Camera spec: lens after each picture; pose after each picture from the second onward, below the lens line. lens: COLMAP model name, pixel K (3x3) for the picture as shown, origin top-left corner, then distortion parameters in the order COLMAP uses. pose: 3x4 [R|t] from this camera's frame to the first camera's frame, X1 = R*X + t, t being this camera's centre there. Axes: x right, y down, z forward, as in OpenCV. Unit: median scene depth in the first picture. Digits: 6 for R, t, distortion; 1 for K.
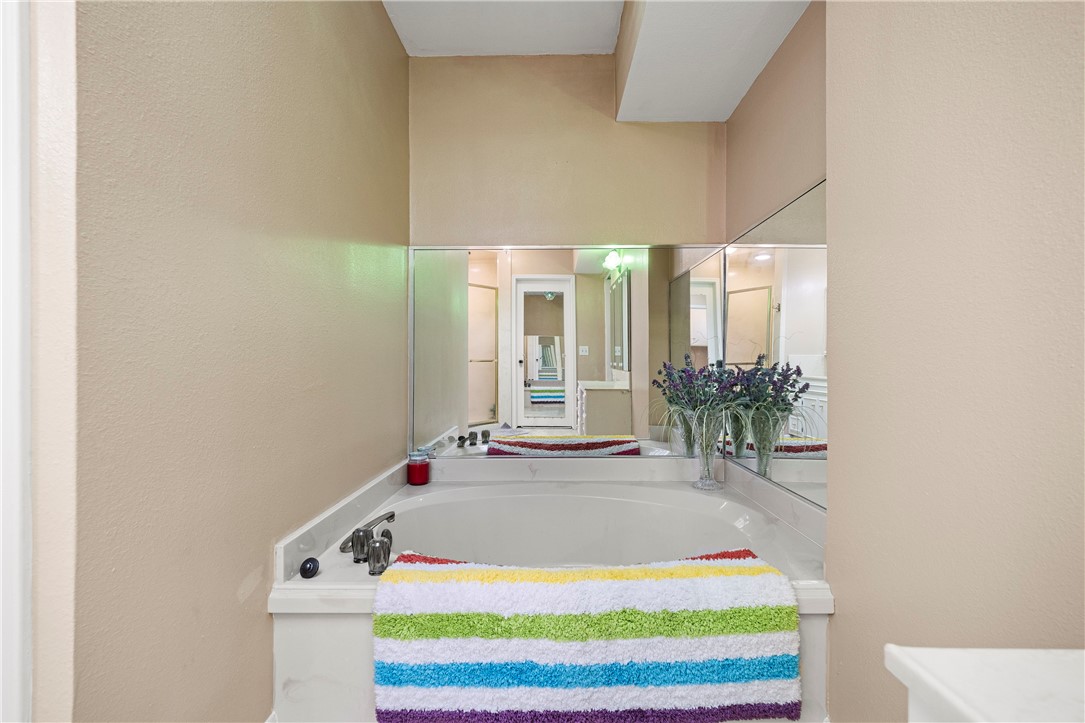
lens RADIAL K [[463.6, 0, 542.5], [0, 463.6, 361.5], [0, 0, 1]] dist [-0.001222, -0.000068]
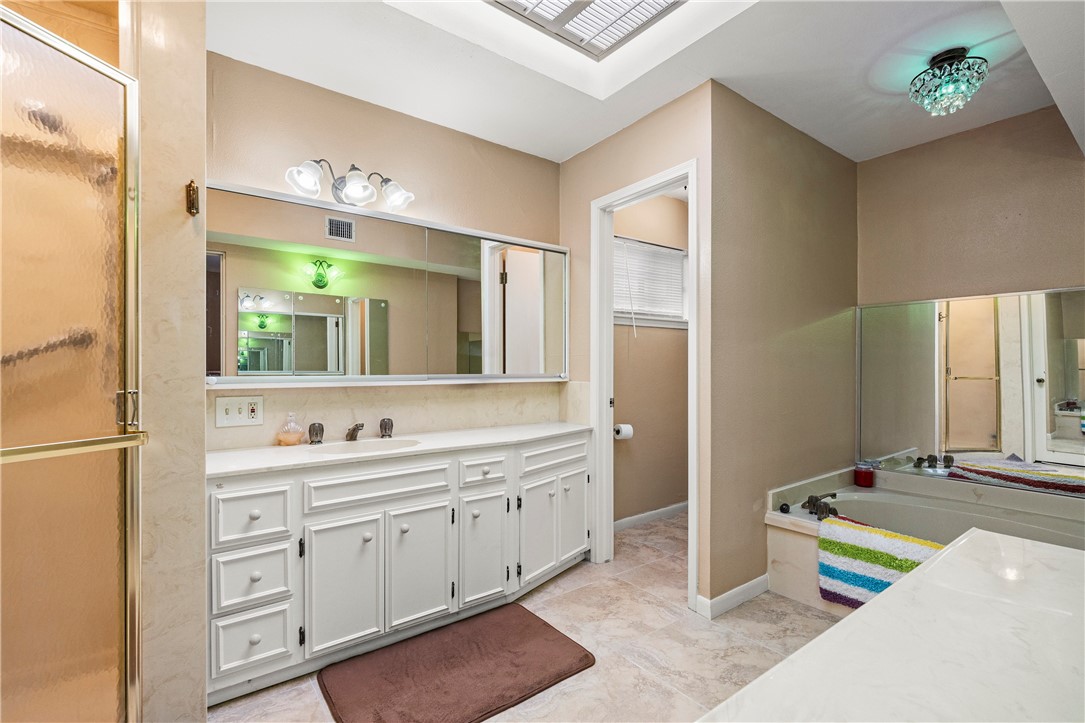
lens RADIAL K [[484.9, 0, 546.5], [0, 484.9, 367.1], [0, 0, 1]] dist [-0.001467, -0.000031]
pose [[0.615470, 0.004844, -0.788146, 0.469239], [0.001299, 0.999974, 0.007161, -0.156663], [0.788160, -0.005431, 0.615447, -1.008977]]
